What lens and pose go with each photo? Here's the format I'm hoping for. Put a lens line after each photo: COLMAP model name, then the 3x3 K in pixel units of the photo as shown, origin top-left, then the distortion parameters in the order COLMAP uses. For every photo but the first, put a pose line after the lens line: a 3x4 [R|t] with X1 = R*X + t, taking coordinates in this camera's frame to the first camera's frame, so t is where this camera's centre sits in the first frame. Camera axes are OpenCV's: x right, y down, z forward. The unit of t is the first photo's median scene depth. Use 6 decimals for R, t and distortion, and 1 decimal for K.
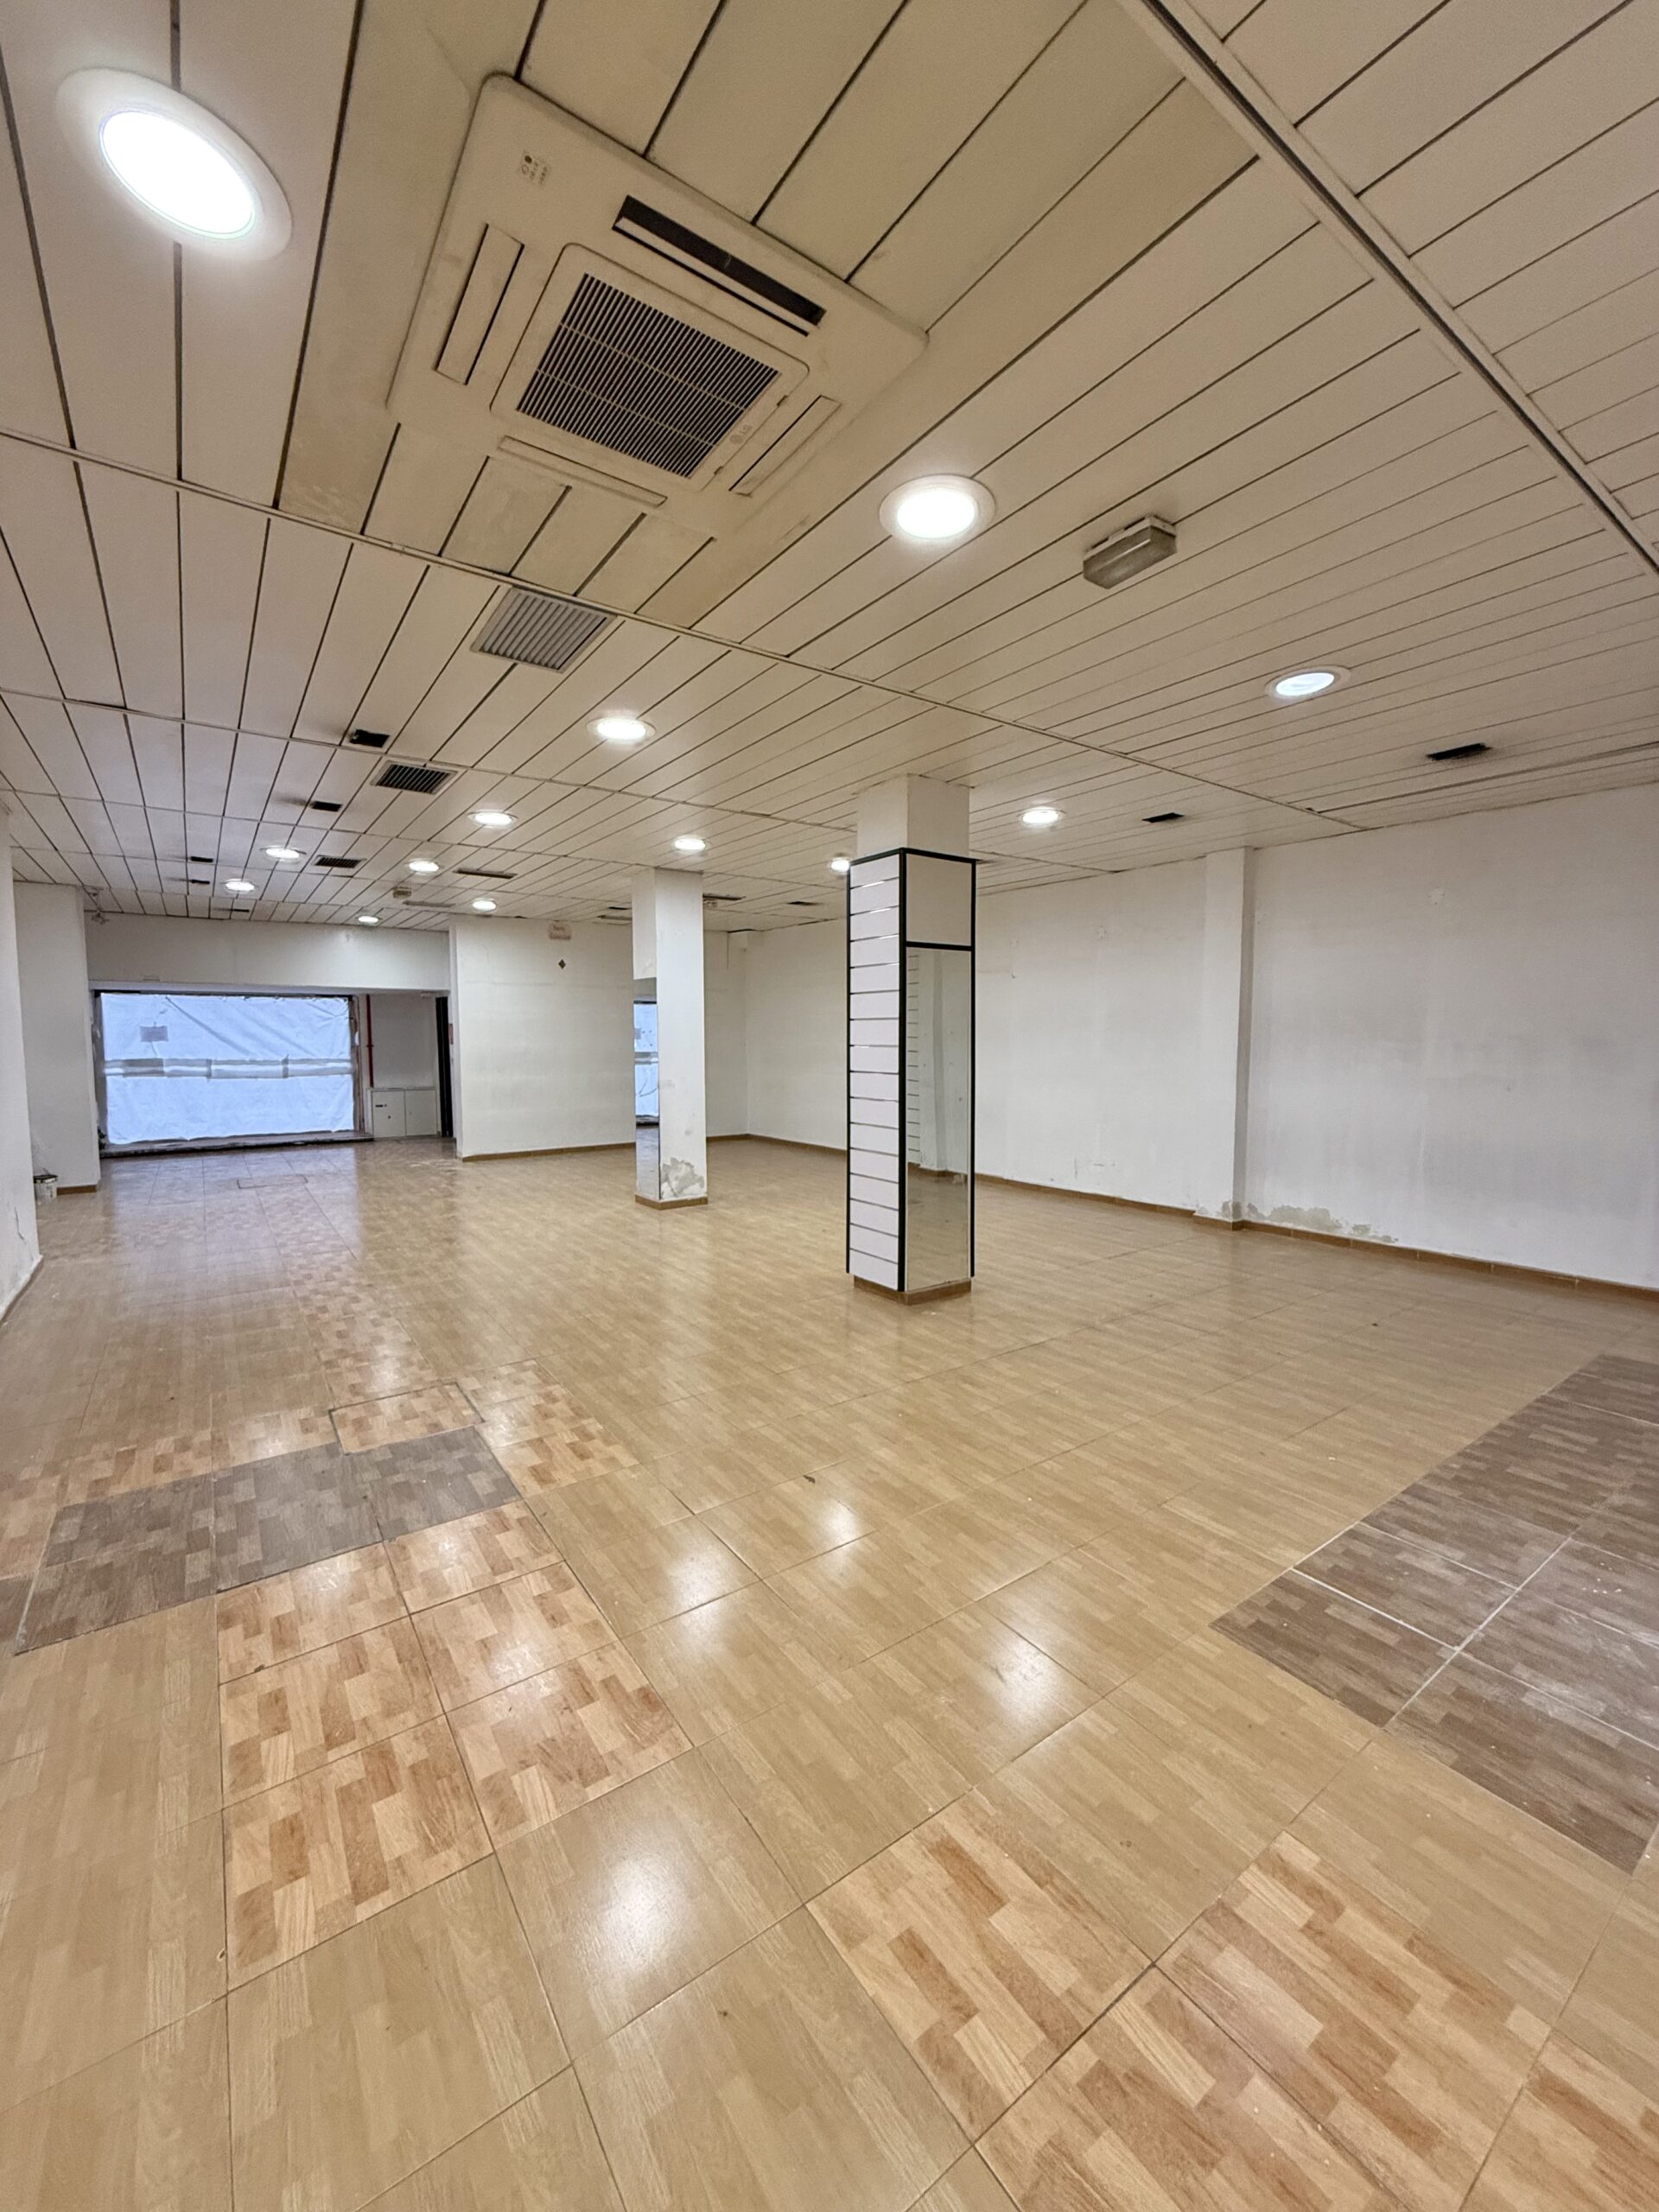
lens RADIAL K [[871.1, 0, 827.8], [0, 871.1, 1110.3], [0, 0, 1]] dist [-0.002421, -0.000441]
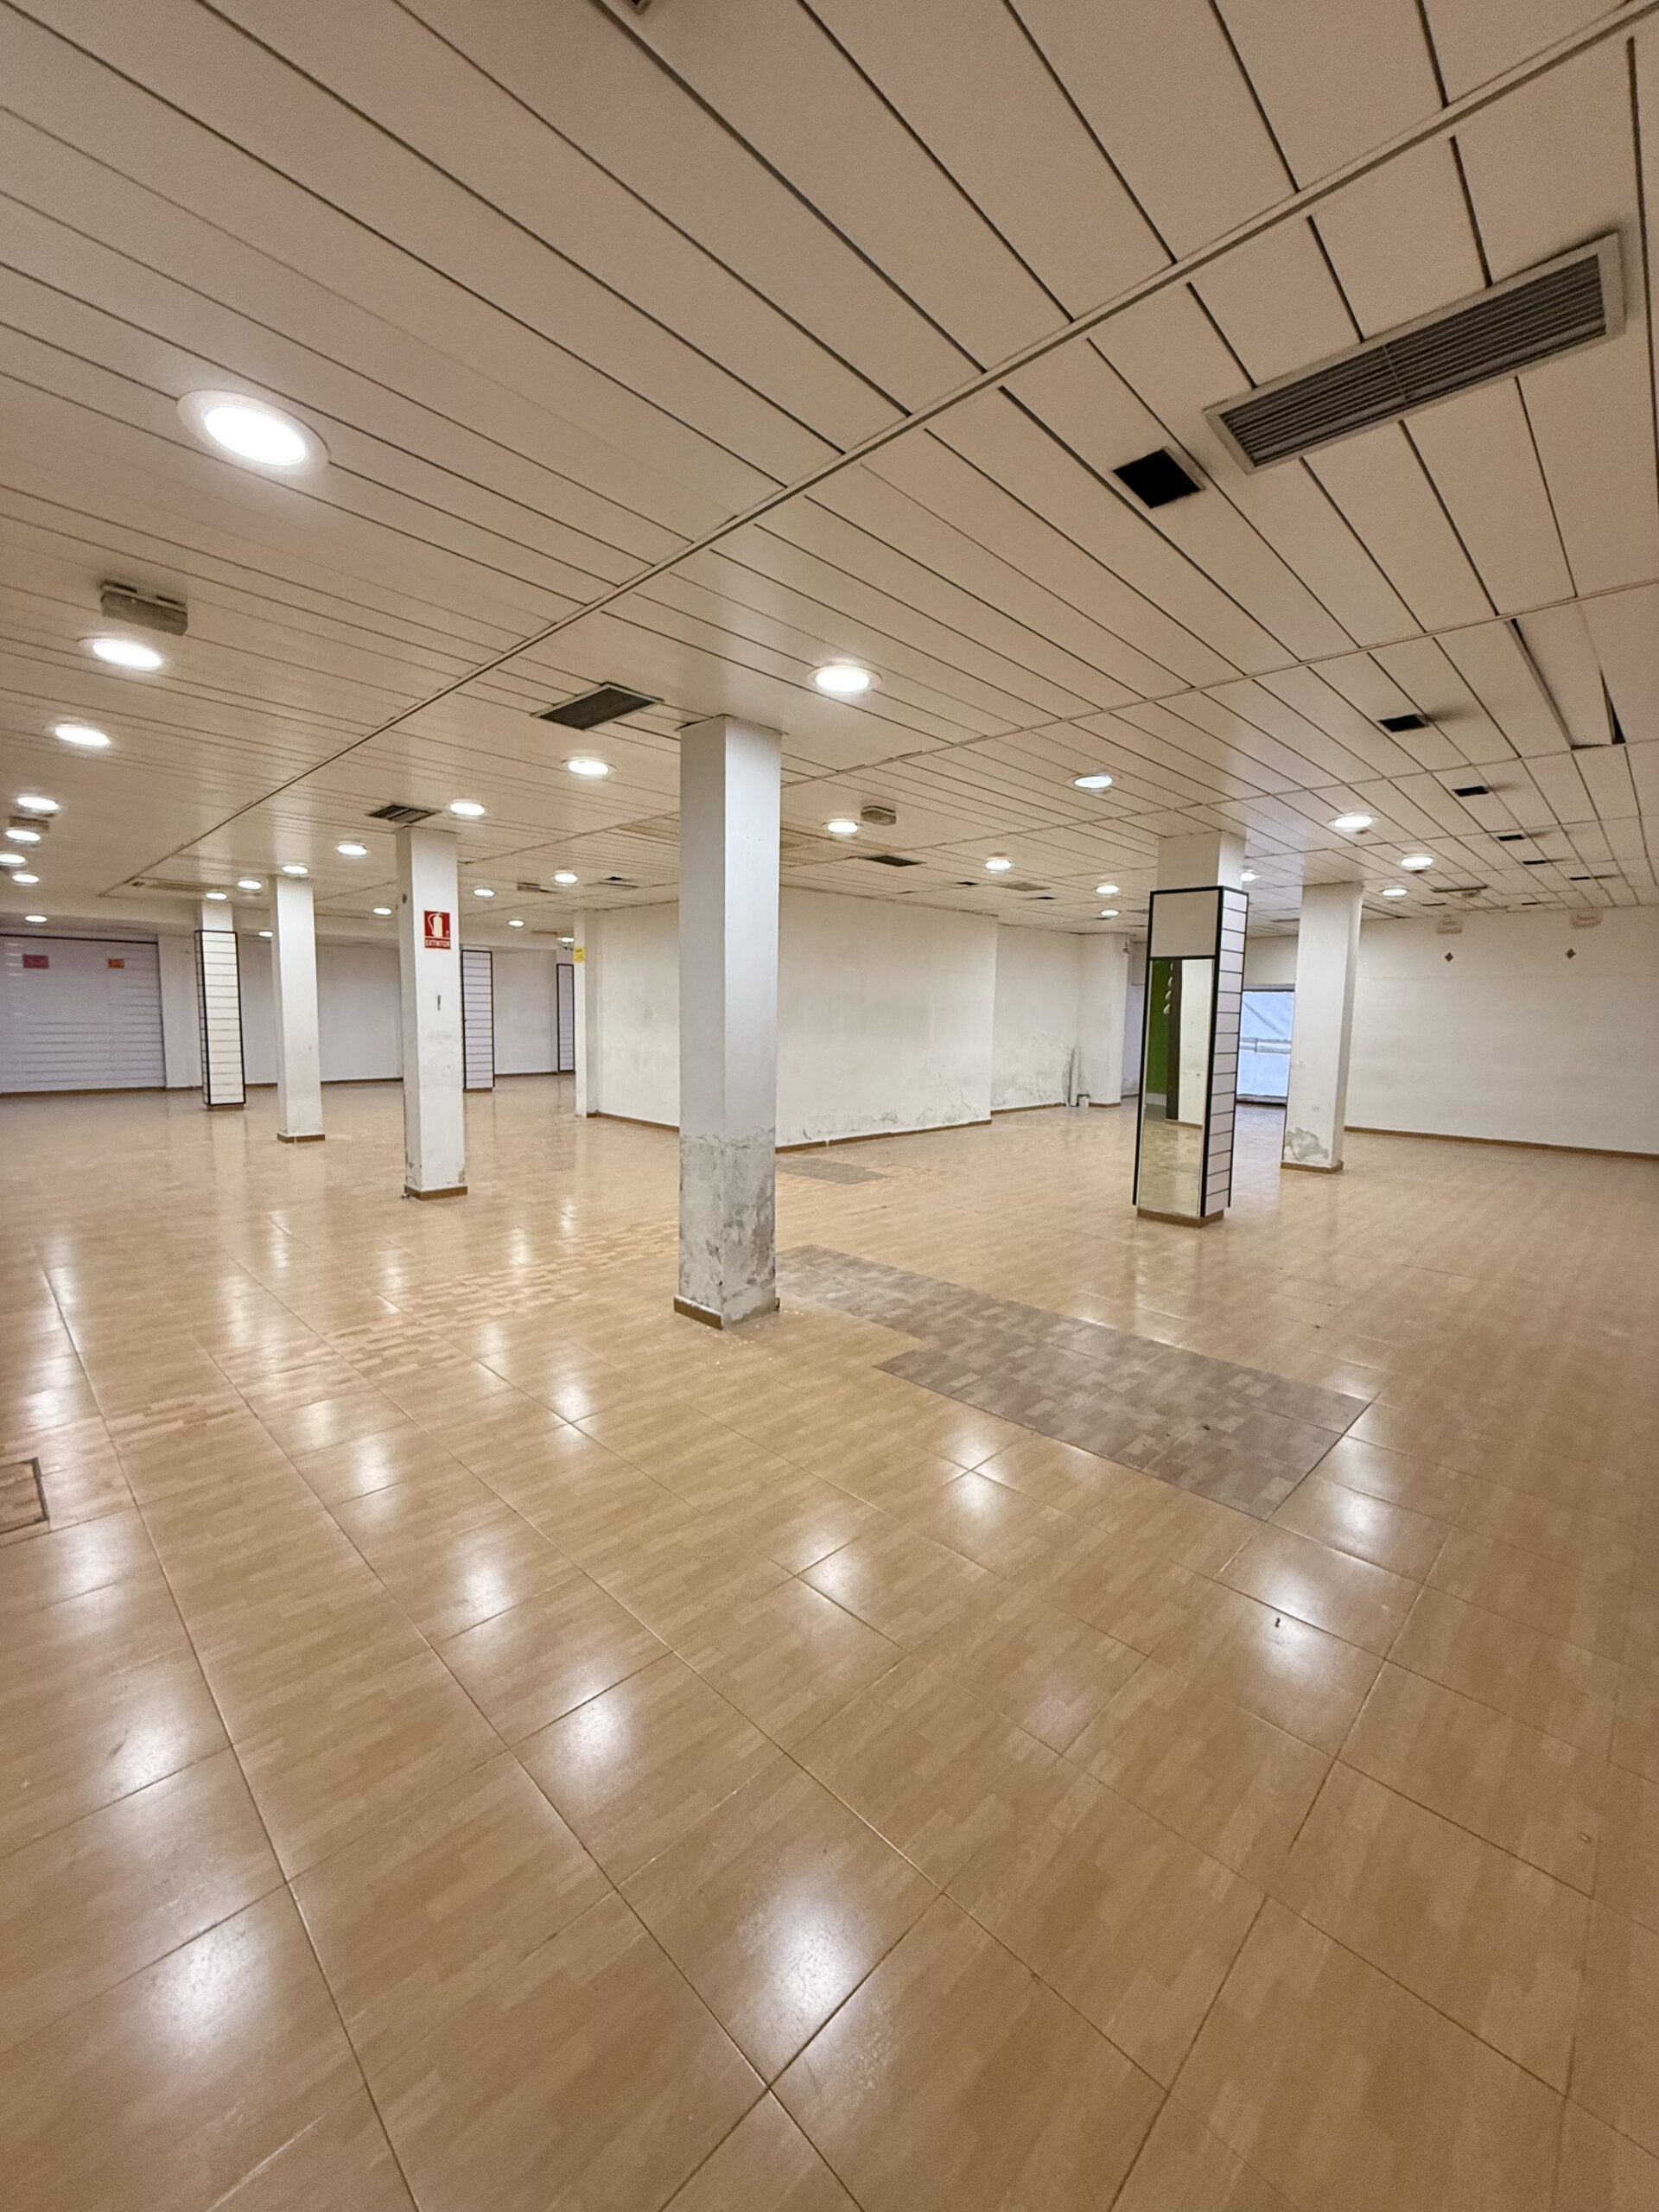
lens RADIAL K [[871.1, 0, 837.1], [0, 871.1, 1101.3], [0, 0, 1]] dist [-0.002421, -0.000441]
pose [[0.179982, 0.106464, -0.977891, 2.183095], [-0.101805, 0.990803, 0.089132, -0.058238], [0.978388, 0.083512, 0.189166, 0.390355]]
